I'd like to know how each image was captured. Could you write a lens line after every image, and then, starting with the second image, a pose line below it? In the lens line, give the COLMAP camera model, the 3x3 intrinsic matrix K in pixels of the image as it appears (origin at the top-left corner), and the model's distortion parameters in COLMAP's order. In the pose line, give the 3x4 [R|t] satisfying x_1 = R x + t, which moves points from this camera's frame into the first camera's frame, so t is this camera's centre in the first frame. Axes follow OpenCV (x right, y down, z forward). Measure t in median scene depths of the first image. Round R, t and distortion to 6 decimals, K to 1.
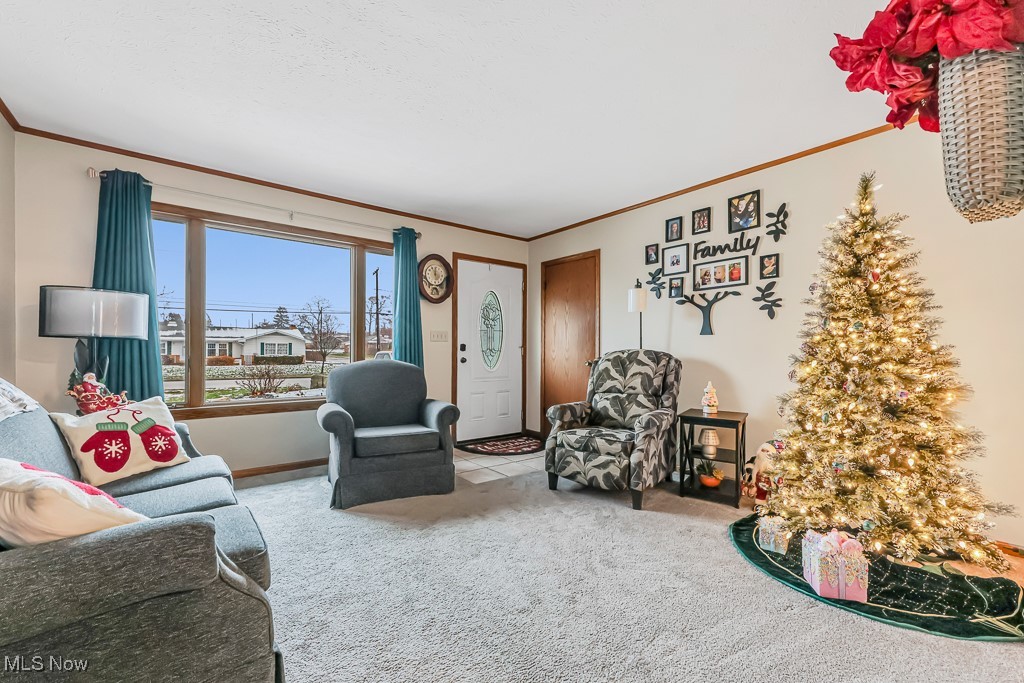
lens RADIAL K [[419.8, 0, 516.1], [0, 419.8, 351.8], [0, 0, 1]] dist [0.006935, -0.001651]
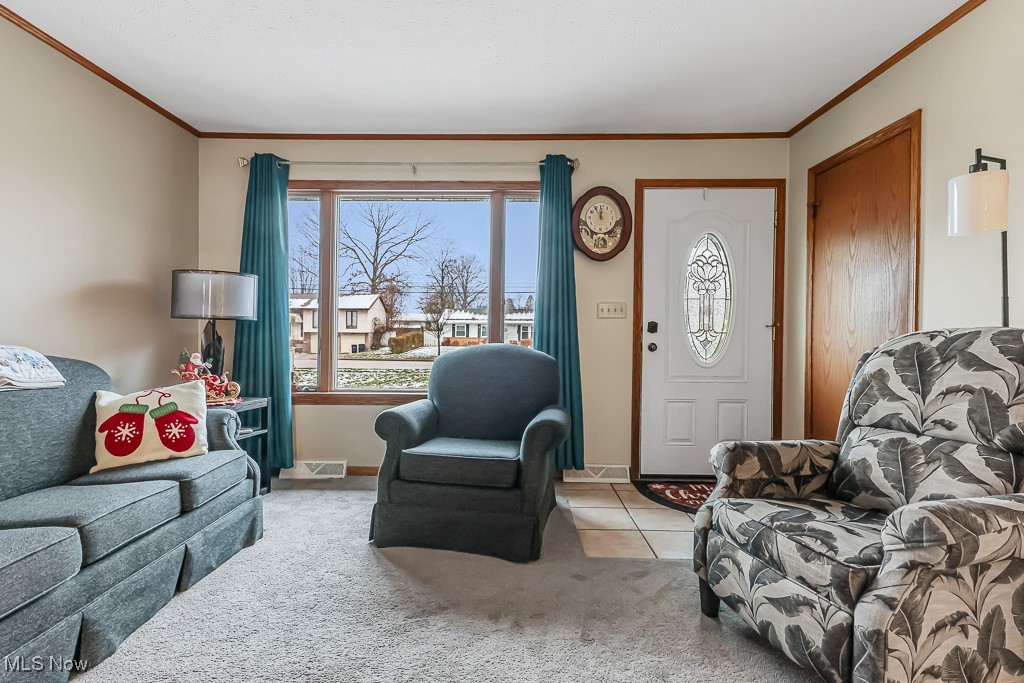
lens RADIAL K [[512.7, 0, 510.0], [0, 512.7, 333.2], [0, 0, 1]] dist [0.013701, -0.002064]
pose [[0.775352, 0.001071, -0.631528, 0.304576], [-0.003590, 0.999990, -0.002711, 0.002349], [0.631519, 0.004369, 0.775348, 0.408563]]
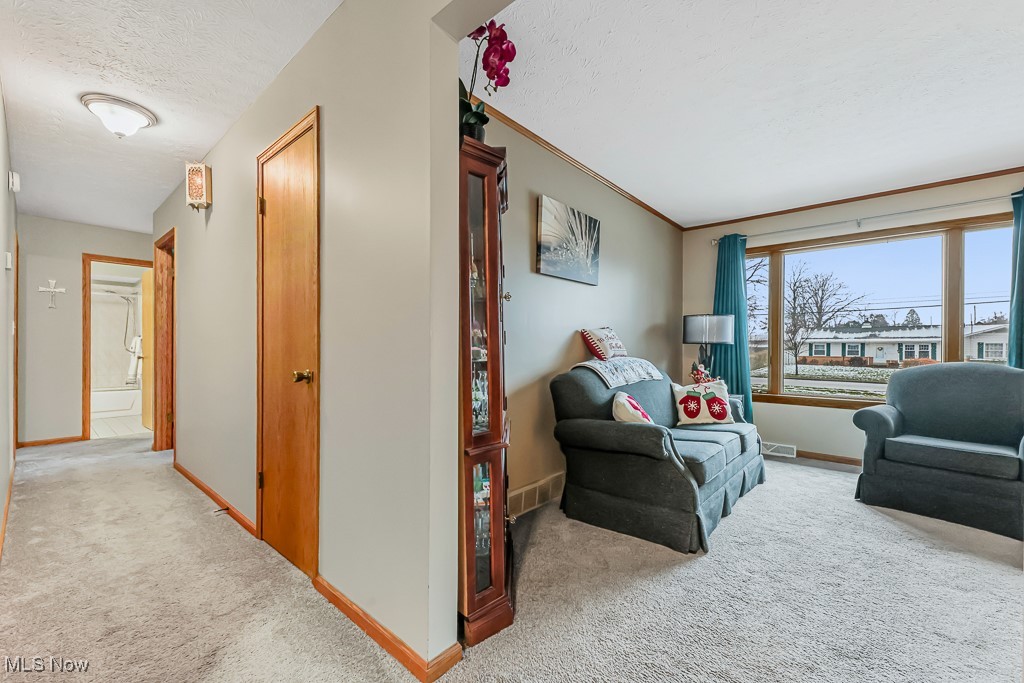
lens RADIAL K [[419.8, 0, 504.4], [0, 419.8, 344.2], [0, 0, 1]] dist [0.006935, -0.001651]
pose [[0.160452, -0.016150, -0.986912, 0.439100], [-0.006142, 0.999830, -0.017360, 0.002648], [0.987025, 0.008847, 0.160325, -0.049593]]
